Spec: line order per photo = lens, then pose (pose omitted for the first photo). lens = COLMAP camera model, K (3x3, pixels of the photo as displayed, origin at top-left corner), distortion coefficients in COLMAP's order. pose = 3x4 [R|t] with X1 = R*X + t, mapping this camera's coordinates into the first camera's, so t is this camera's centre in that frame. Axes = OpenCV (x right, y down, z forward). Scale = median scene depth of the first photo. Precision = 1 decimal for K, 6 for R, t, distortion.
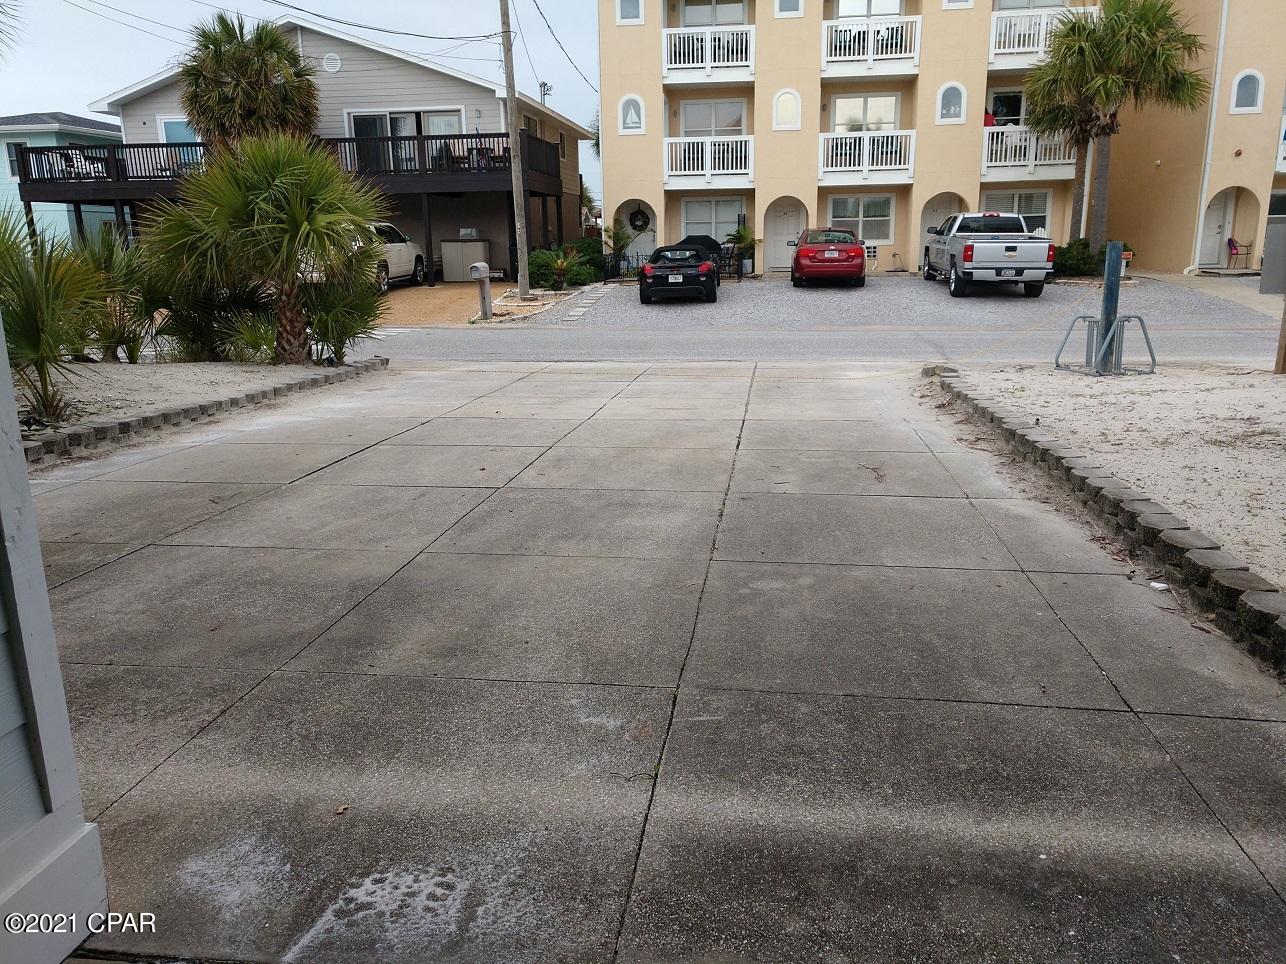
lens RADIAL K [[972.9, 0, 648.6], [0, 972.9, 477.1], [0, 0, 1]] dist [0.021971, -0.003319]
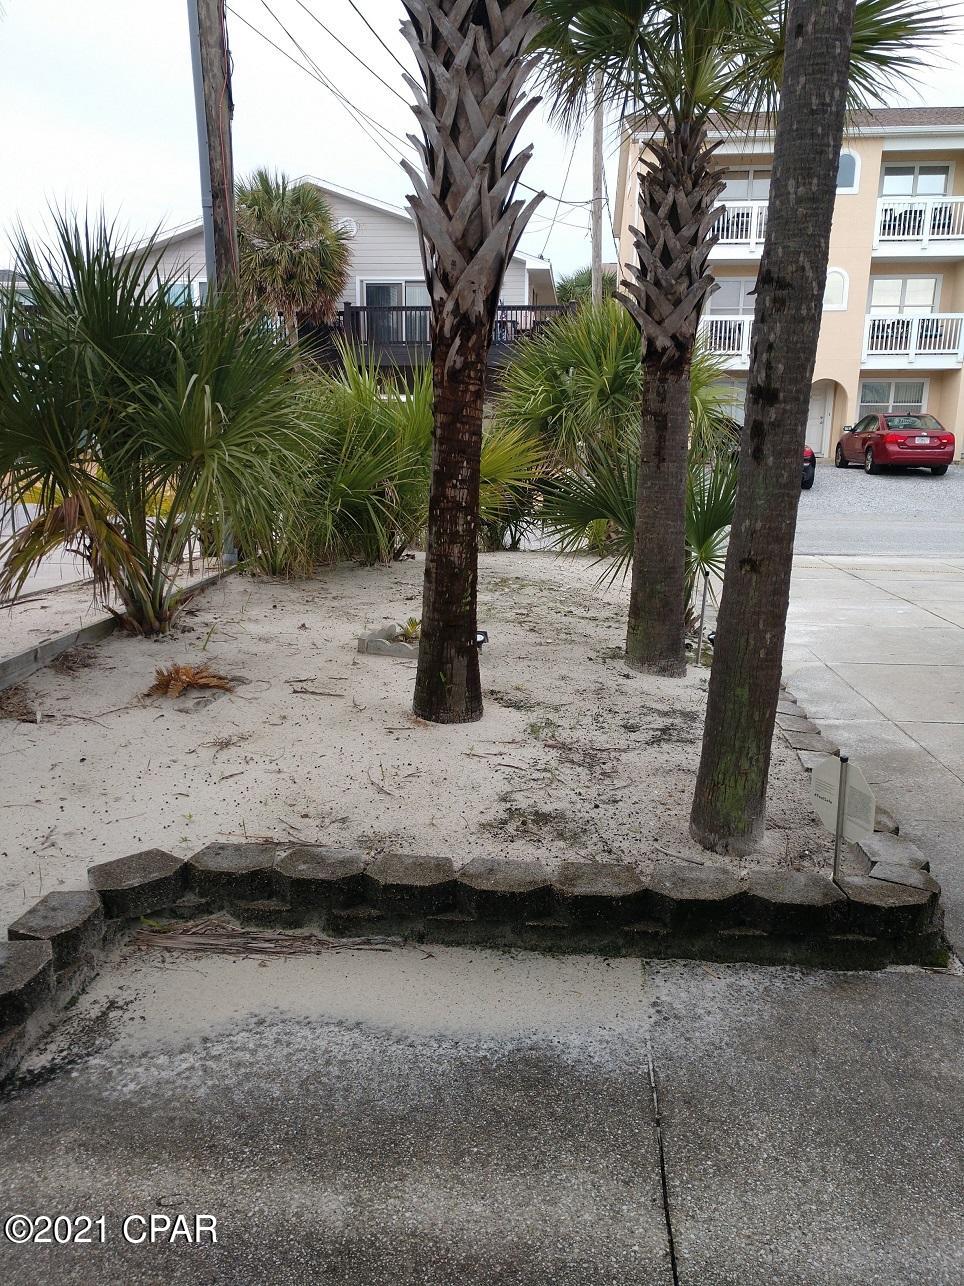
lens RADIAL K [[972.9, 0, 479.3], [0, 972.9, 648.3], [0, 0, 1]] dist [0.021971, -0.003319]
pose [[0.999420, 0.019507, 0.027922, -0.225121], [-0.019320, 0.999789, -0.006958, -0.008903], [-0.028052, 0.006414, 0.999586, 0.047583]]
